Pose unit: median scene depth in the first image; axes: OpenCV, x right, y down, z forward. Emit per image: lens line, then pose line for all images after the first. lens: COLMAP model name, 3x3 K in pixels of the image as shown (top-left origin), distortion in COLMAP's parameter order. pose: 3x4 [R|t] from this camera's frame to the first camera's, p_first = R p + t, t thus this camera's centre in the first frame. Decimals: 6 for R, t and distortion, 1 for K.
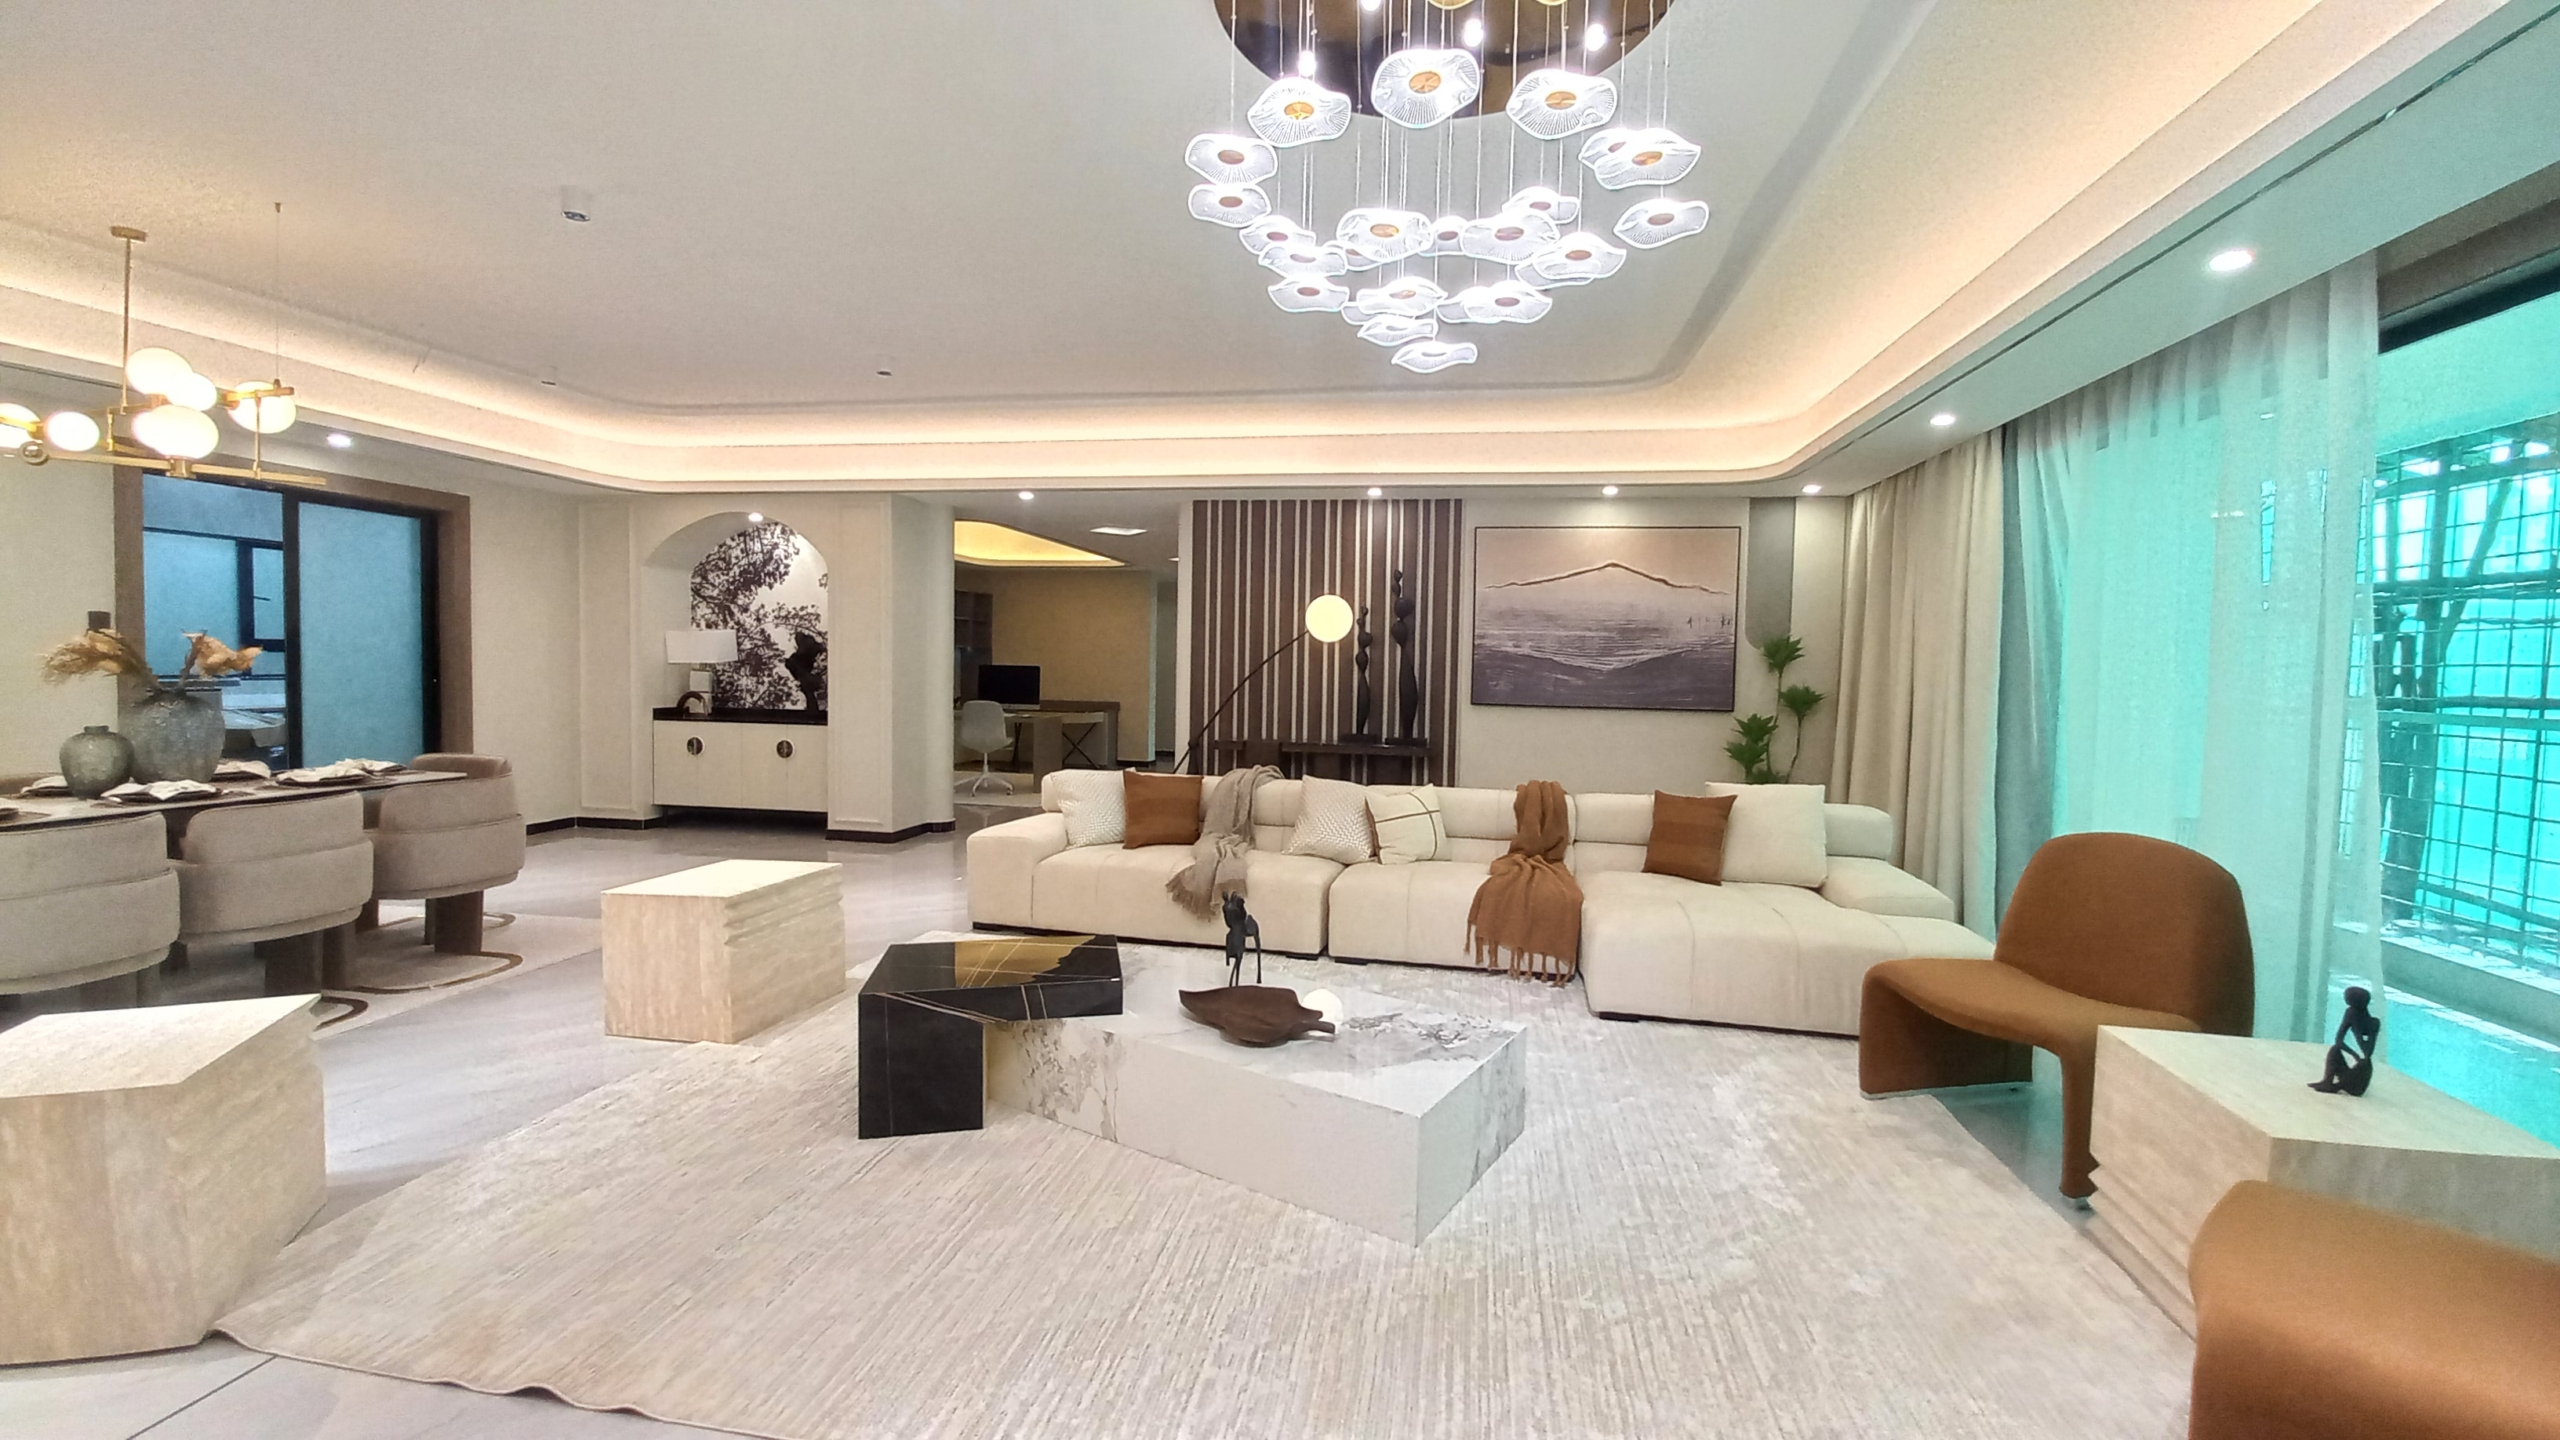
lens RADIAL K [[1027.6, 0, 1293.3], [0, 1027.6, 713.8], [0, 0, 1]] dist [-0.002996, 0.000048]
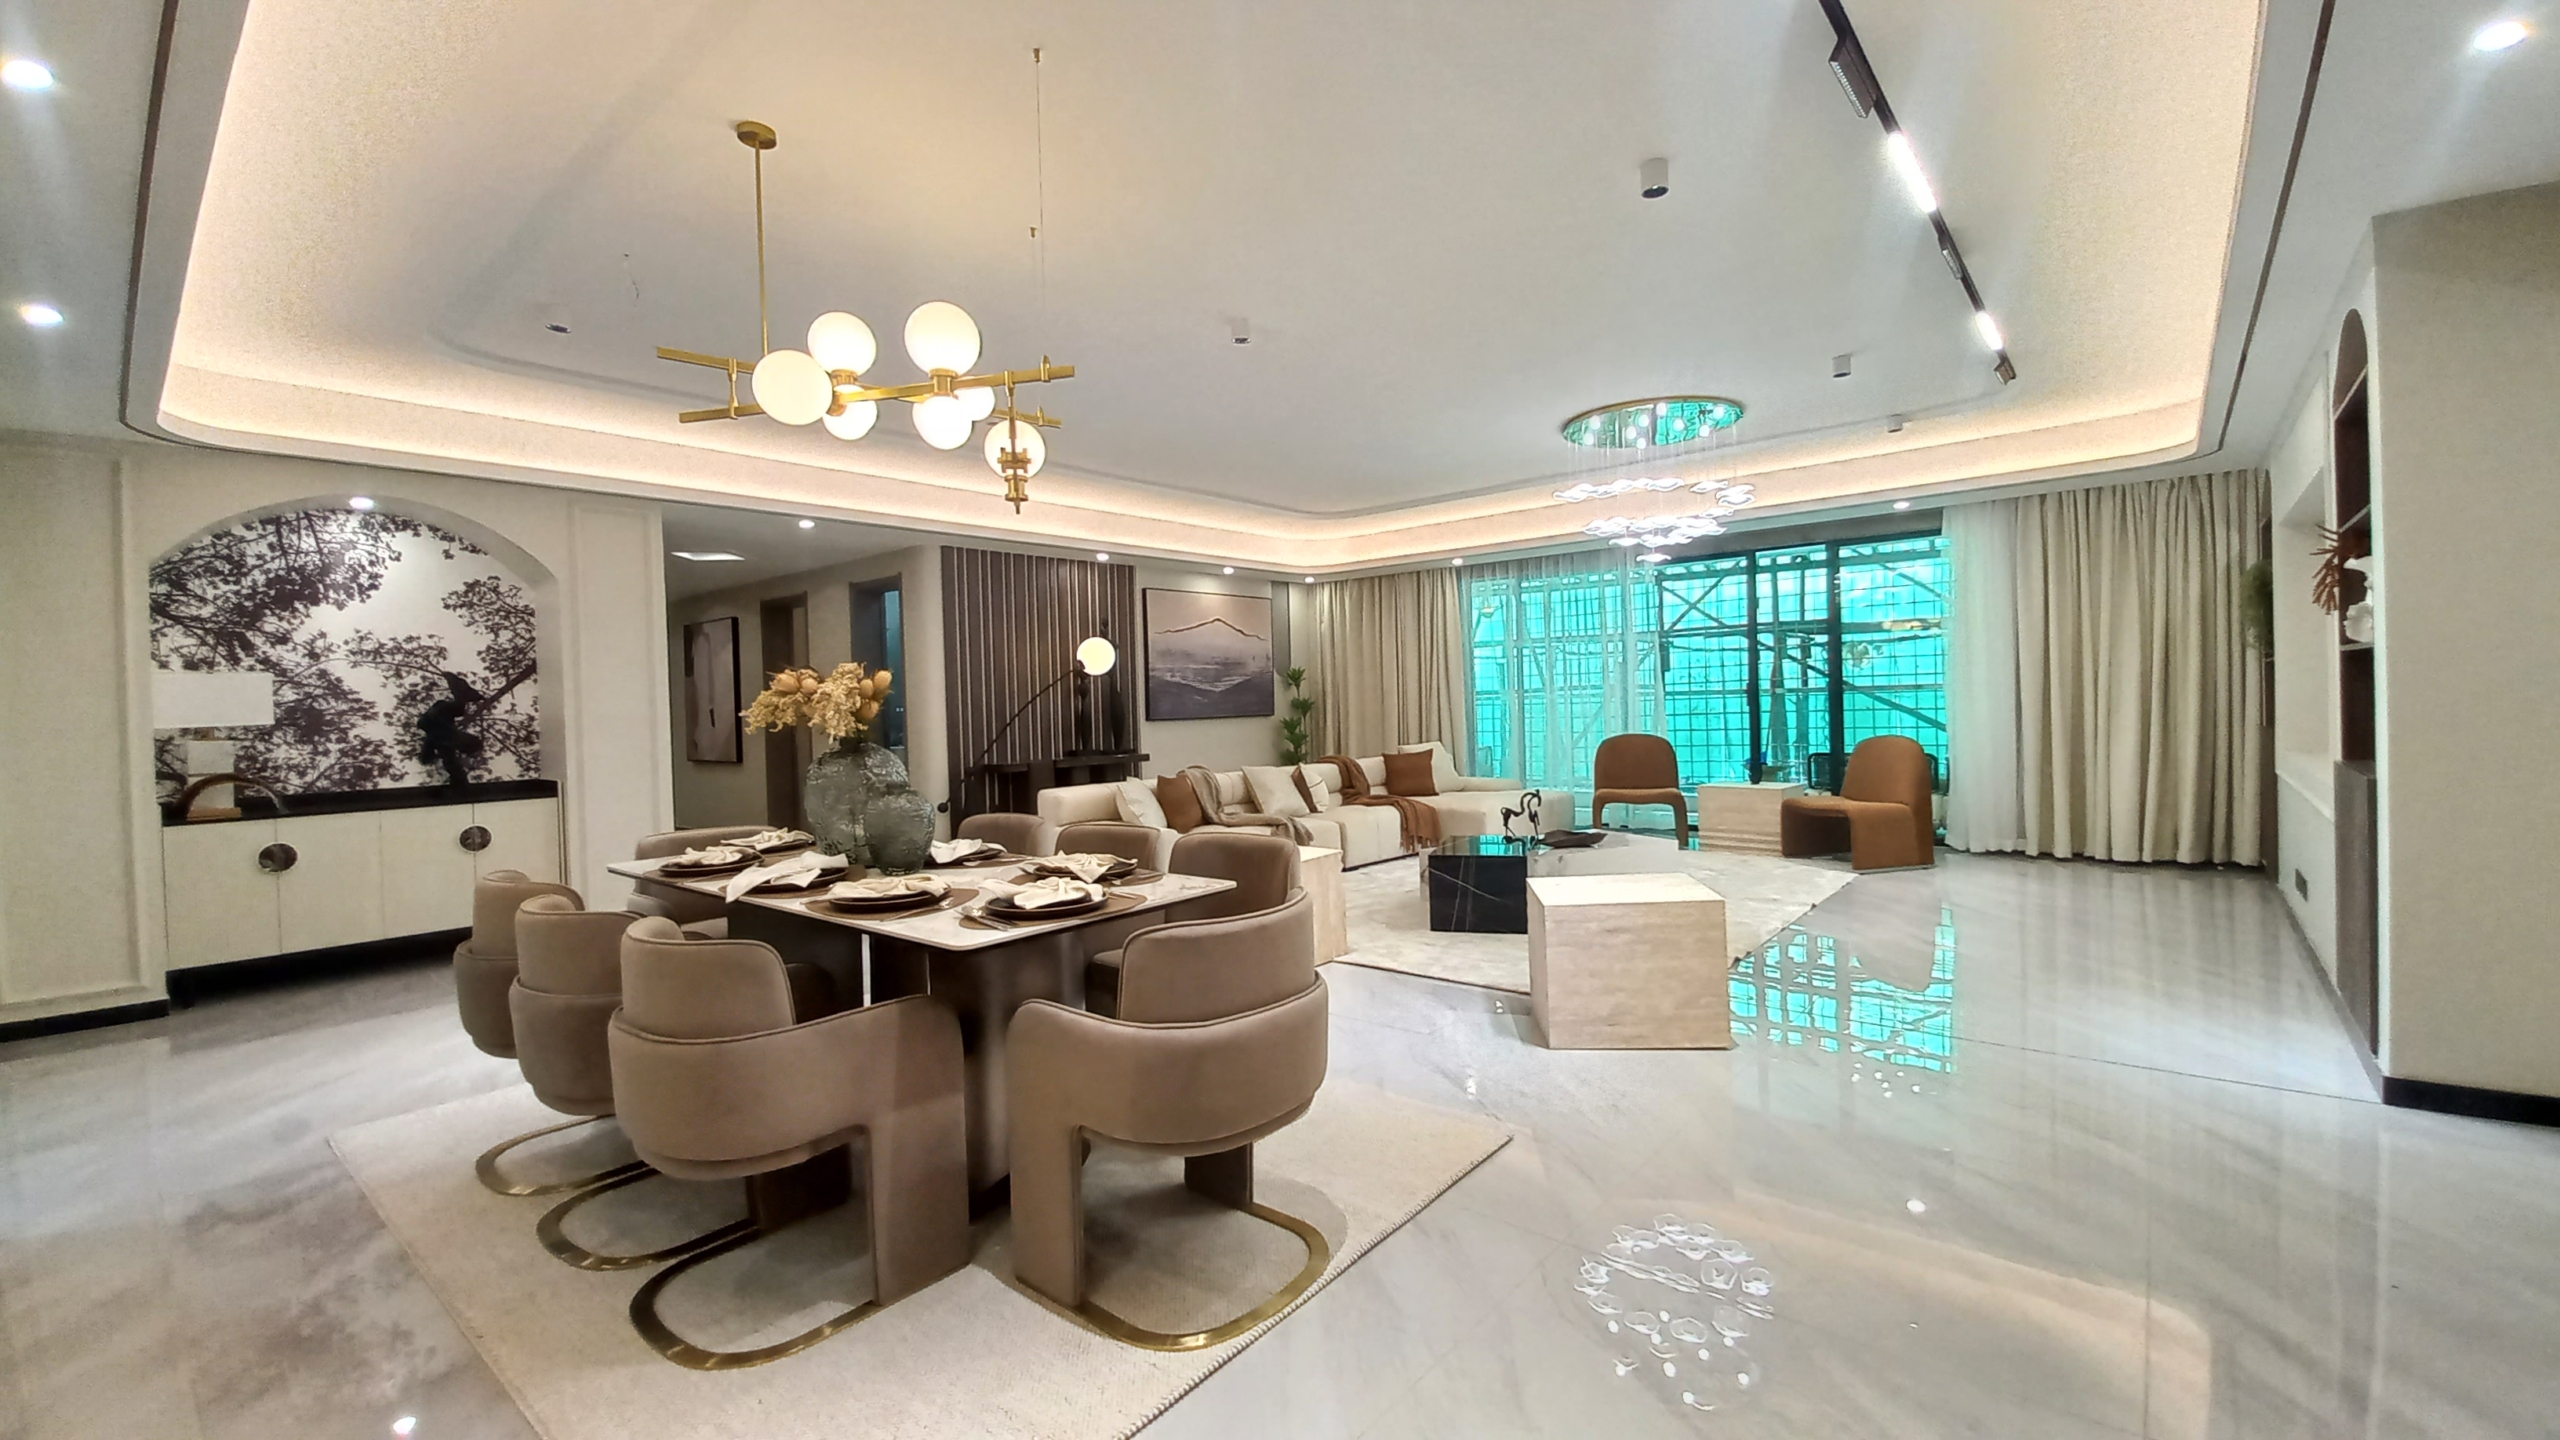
lens RADIAL K [[1027.6, 0, 1284.2], [0, 1027.6, 716.5], [0, 0, 1]] dist [-0.002996, 0.000048]
pose [[0.503432, -0.050624, 0.862550, -0.779748], [0.073716, 0.997159, 0.015500, -0.018595], [-0.860884, 0.055780, 0.505734, 0.150332]]
